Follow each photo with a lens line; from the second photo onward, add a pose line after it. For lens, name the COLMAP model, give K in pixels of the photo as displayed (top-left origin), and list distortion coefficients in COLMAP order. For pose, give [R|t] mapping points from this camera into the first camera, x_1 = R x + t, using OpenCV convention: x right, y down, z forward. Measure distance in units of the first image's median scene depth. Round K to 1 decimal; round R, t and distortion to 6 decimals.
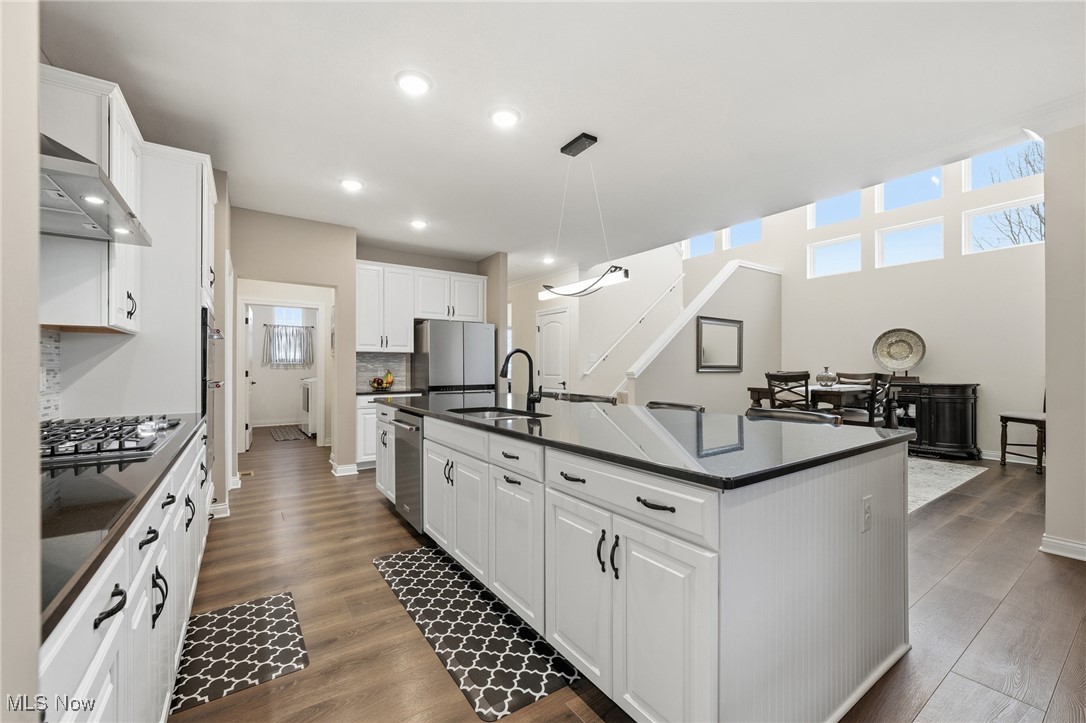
lens RADIAL K [[440.0, 0, 541.6], [0, 440.0, 364.8], [0, 0, 1]] dist [0.003034, 0.000246]
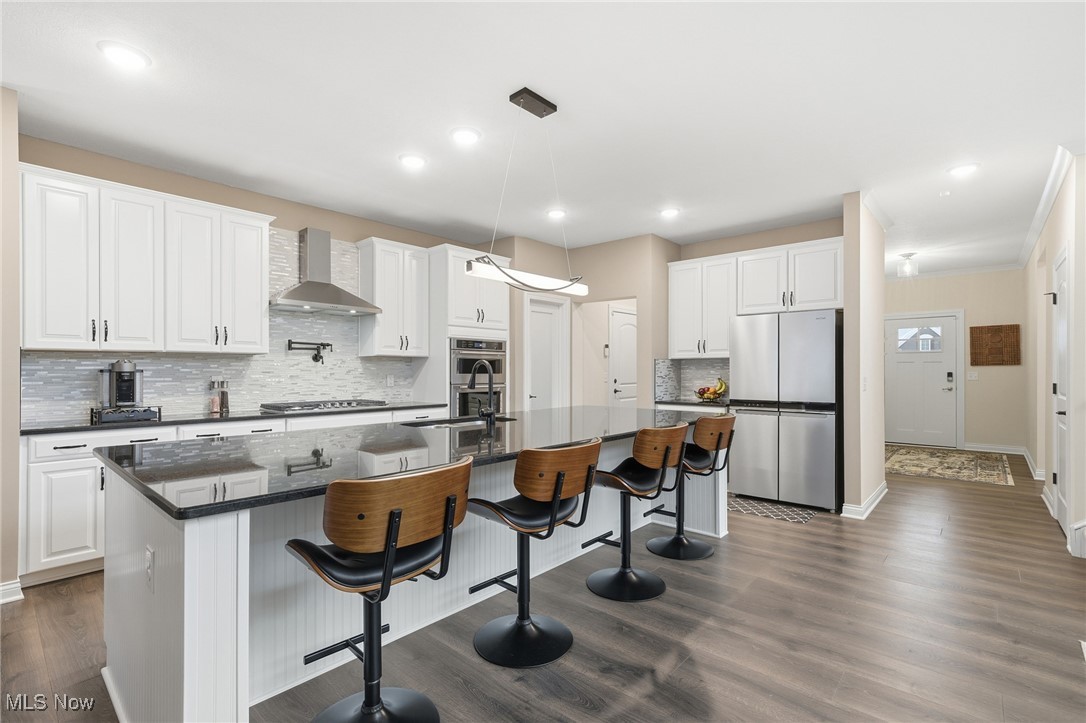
lens RADIAL K [[491.4, 0, 539.9], [0, 491.4, 367.5], [0, 0, 1]] dist [0.004647, 0.000857]
pose [[0.241664, -0.006241, -0.970340, 0.504935], [0.006593, 0.999967, -0.004789, -0.007761], [0.970337, -0.005240, 0.241698, 0.421507]]
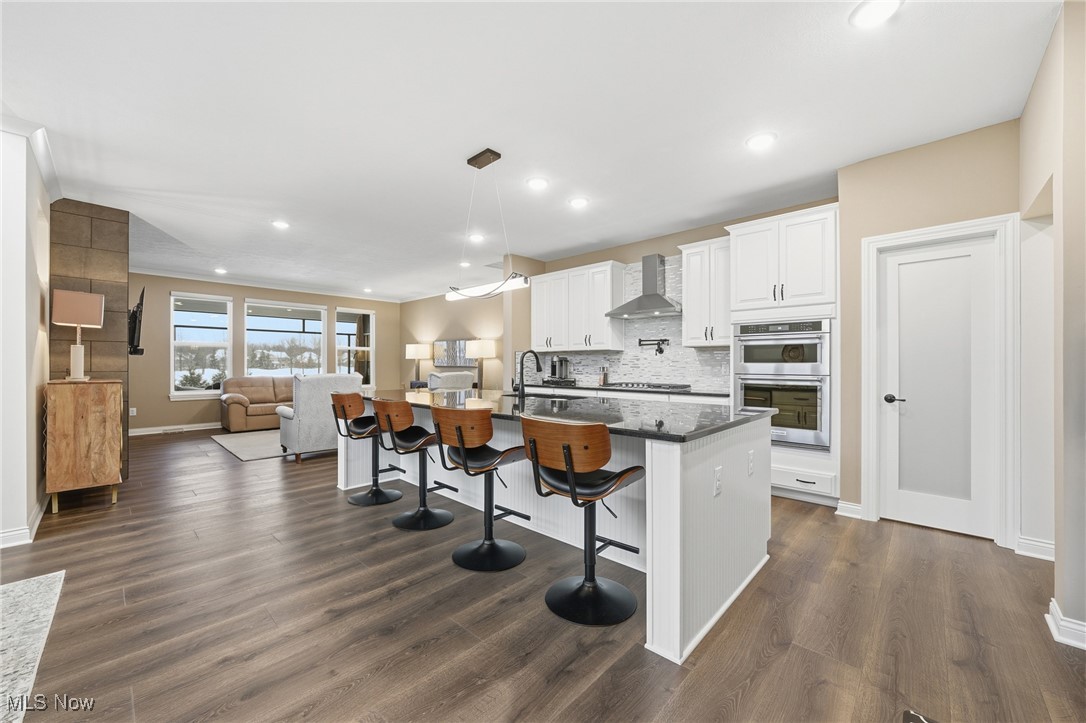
lens RADIAL K [[419.0, 0, 543.7], [0, 419.0, 364.0], [0, 0, 1]] dist [-0.000600, -0.000045]
pose [[-0.976795, -0.000385, -0.214176, 0.082543], [0.000931, 0.999981, -0.006041, 0.004076], [0.214174, -0.006100, -0.976776, 1.082551]]
